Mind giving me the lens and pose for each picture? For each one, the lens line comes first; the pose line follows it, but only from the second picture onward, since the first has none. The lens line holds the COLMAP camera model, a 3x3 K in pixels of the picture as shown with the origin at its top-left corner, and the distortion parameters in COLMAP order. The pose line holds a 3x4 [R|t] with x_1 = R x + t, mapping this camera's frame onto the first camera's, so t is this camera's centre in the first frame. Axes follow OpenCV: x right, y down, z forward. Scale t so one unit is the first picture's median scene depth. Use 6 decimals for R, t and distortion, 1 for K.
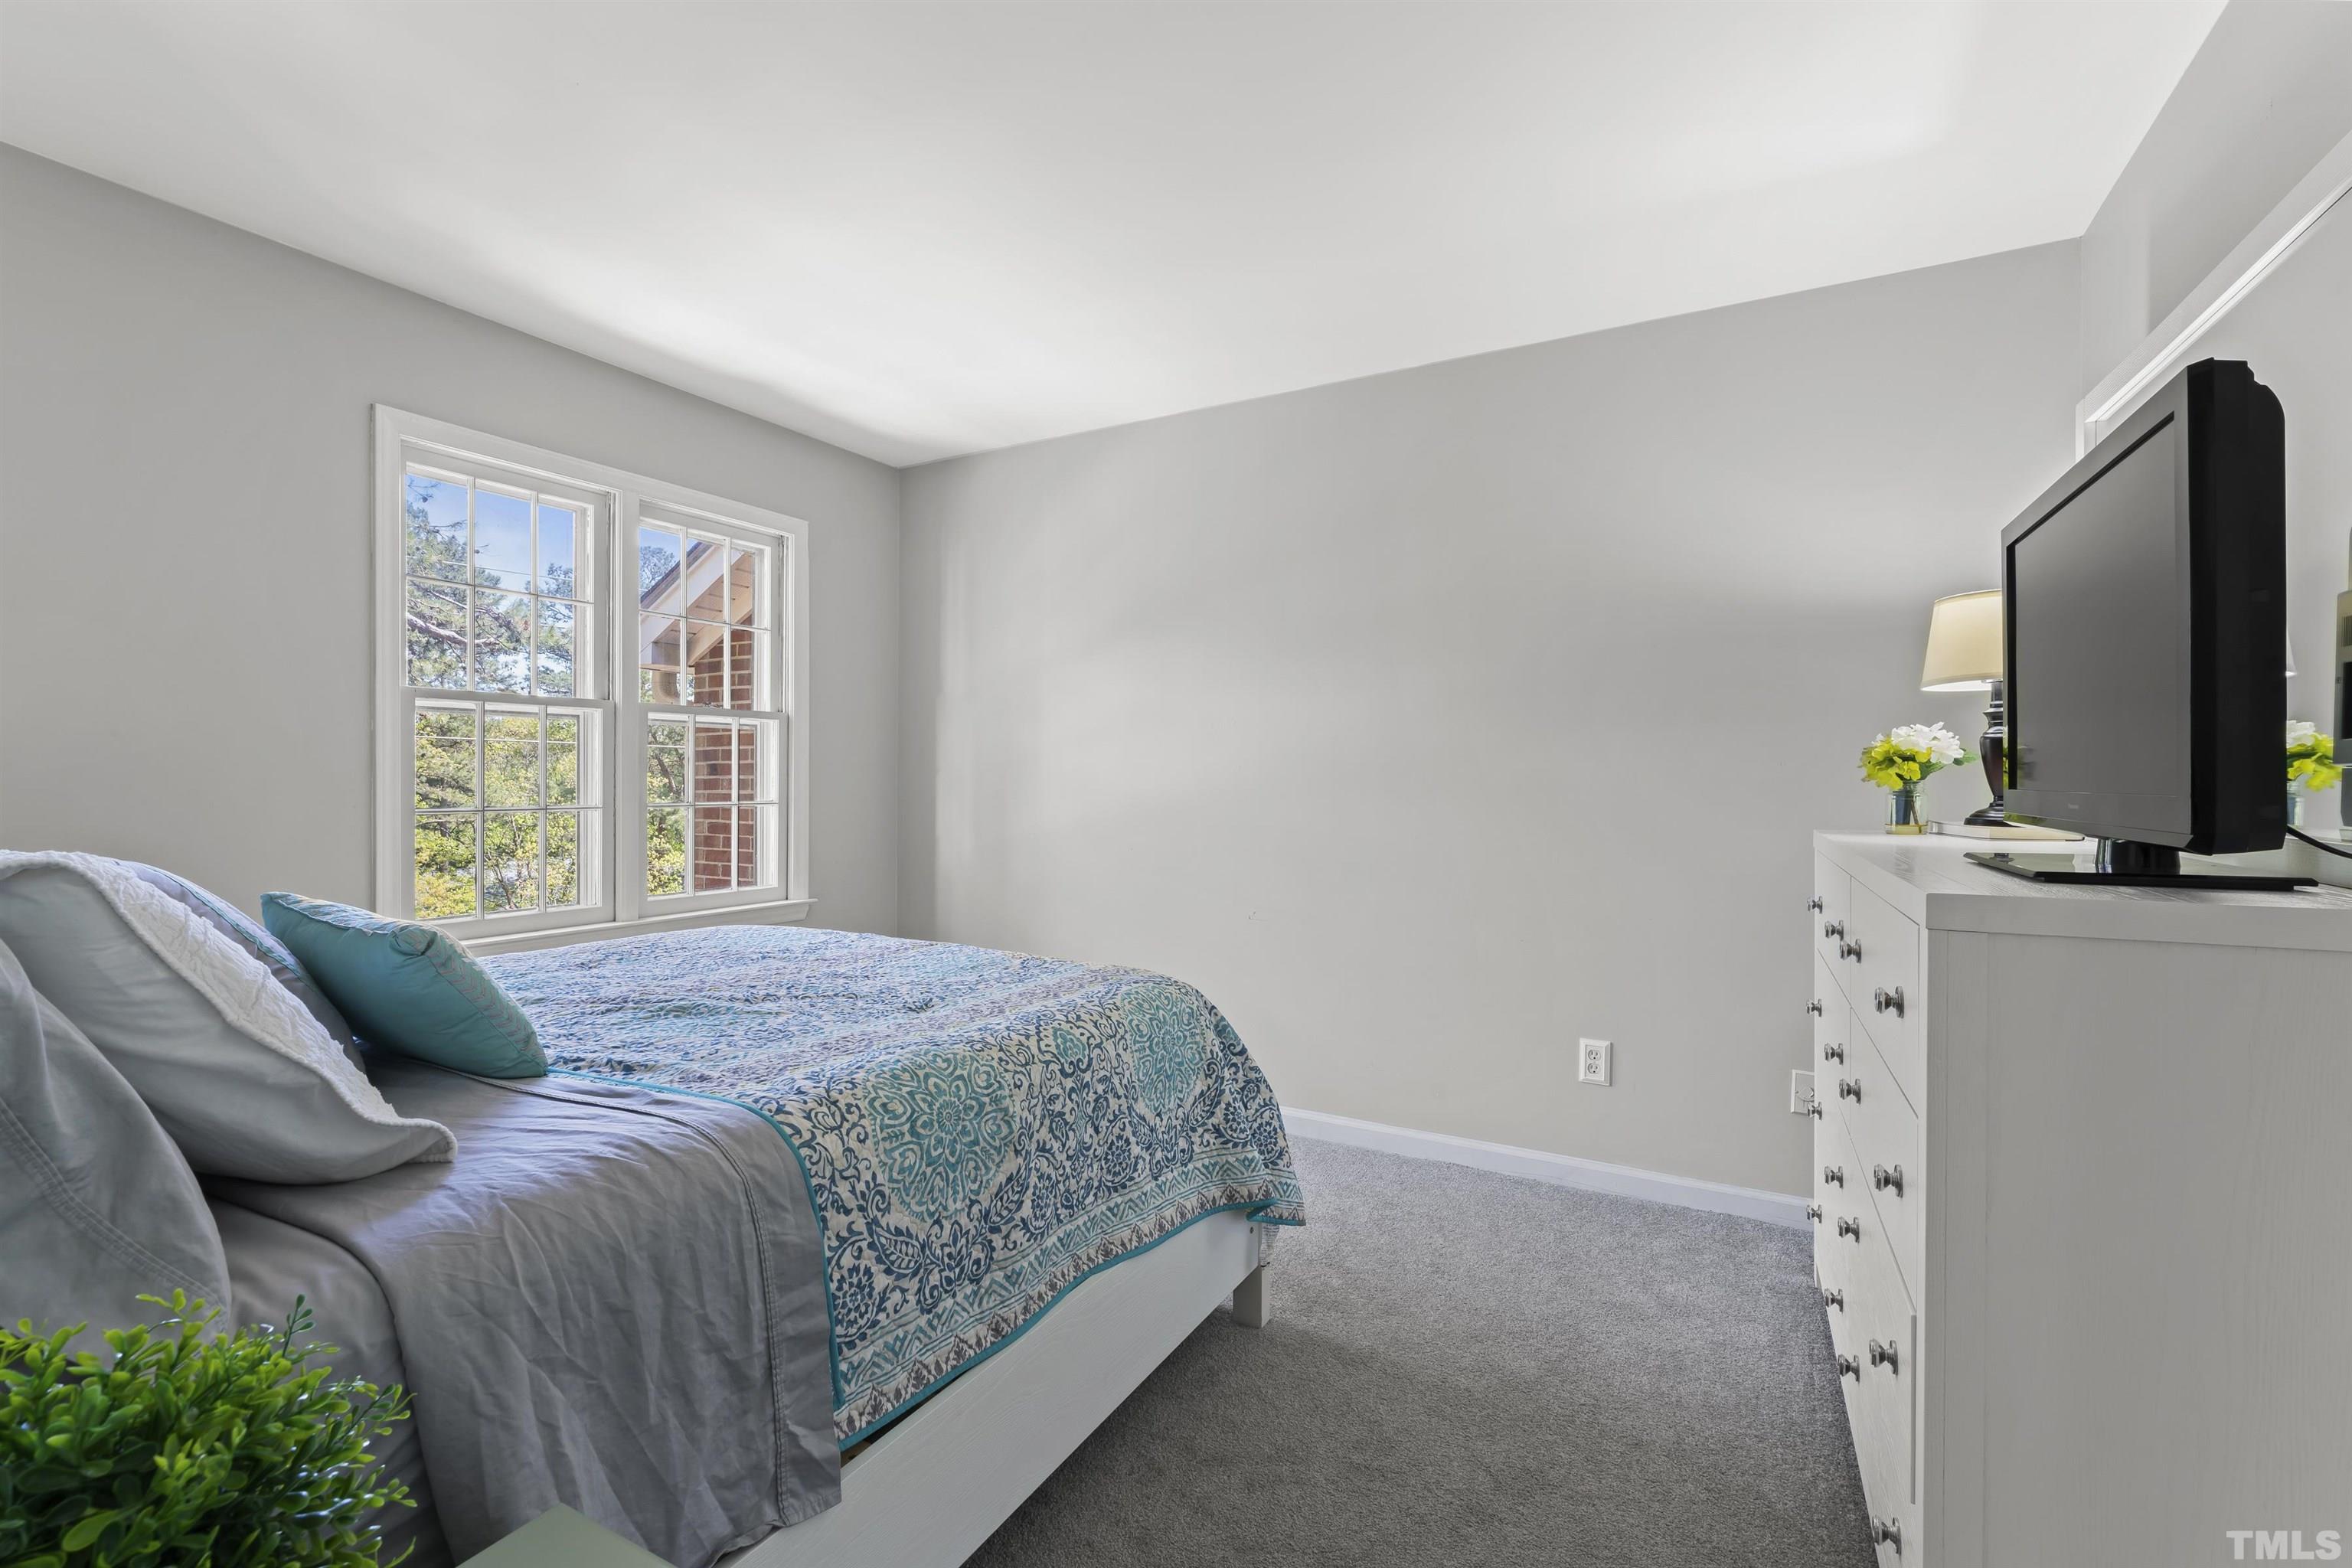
lens RADIAL K [[1022.8, 0, 1190.0], [0, 1022.8, 784.1], [0, 0, 1]] dist [-0.009861, 0.001450]
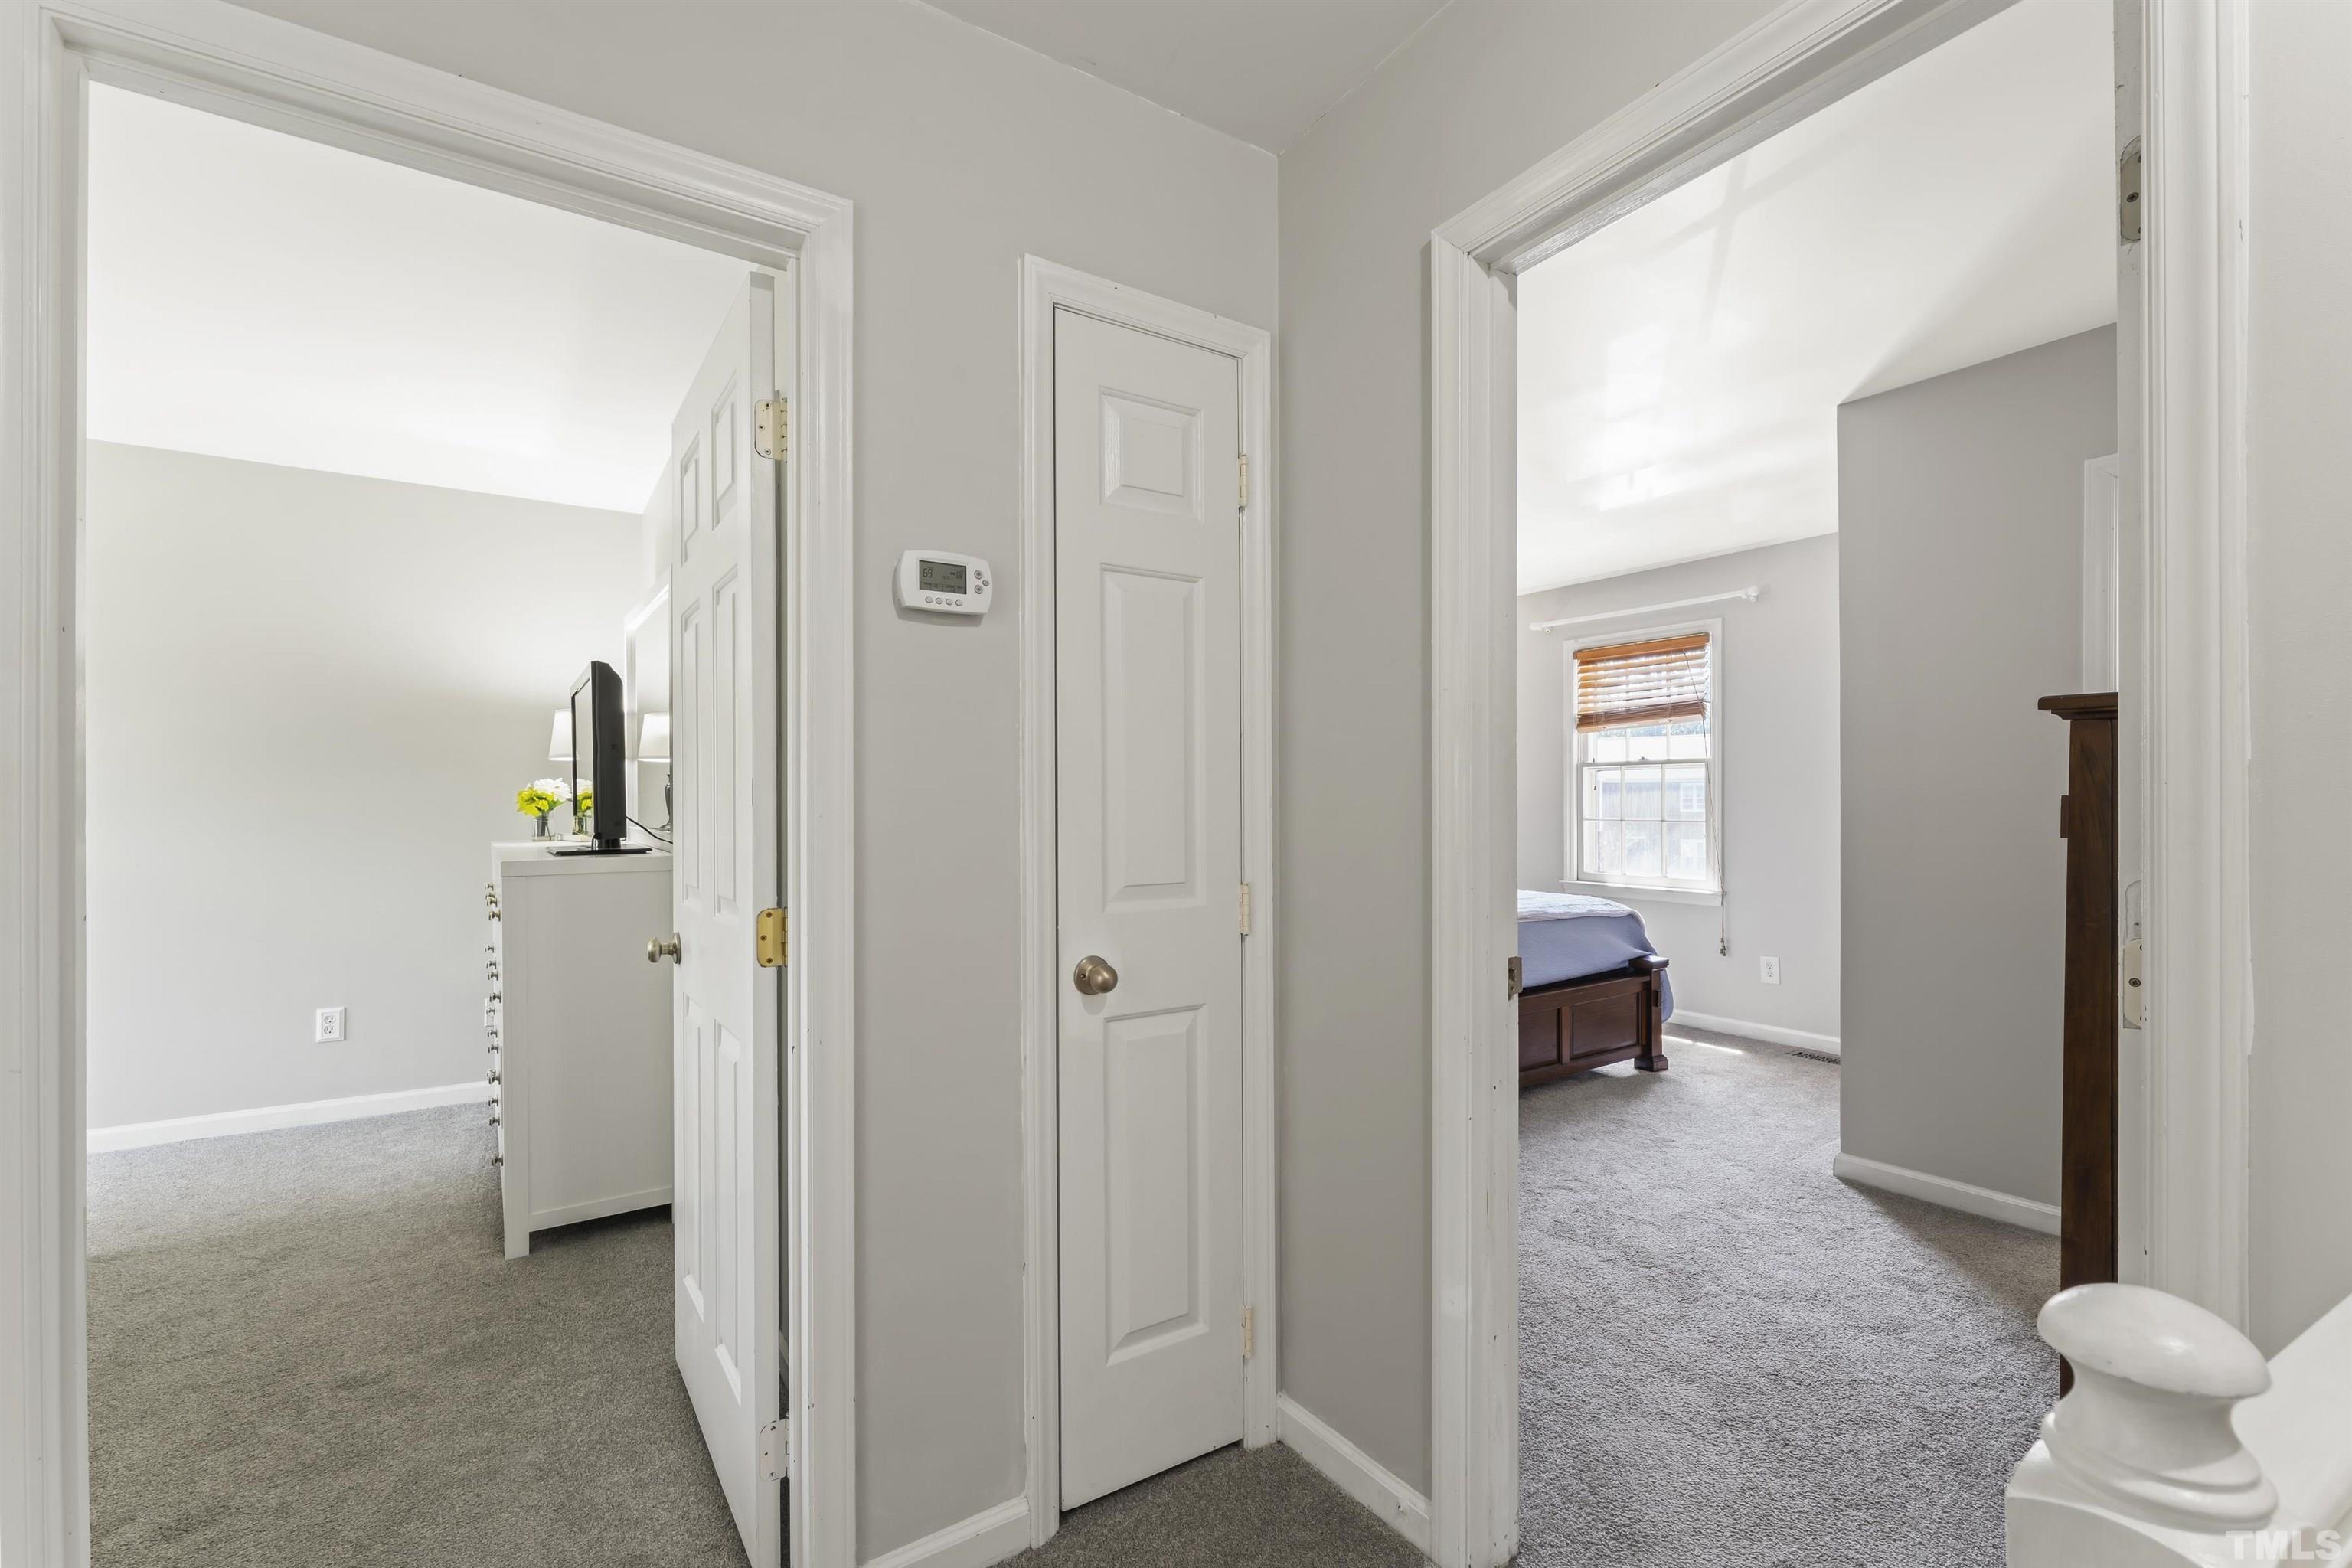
lens RADIAL K [[1022.8, 0, 1180.7], [0, 1022.8, 799.8], [0, 0, 1]] dist [-0.009861, 0.001450]
pose [[0.471414, 0.000777, 0.881911, -0.330099], [0.010001, 0.999931, -0.006228, -0.000150], [-0.881855, 0.011756, 0.471374, -0.801299]]
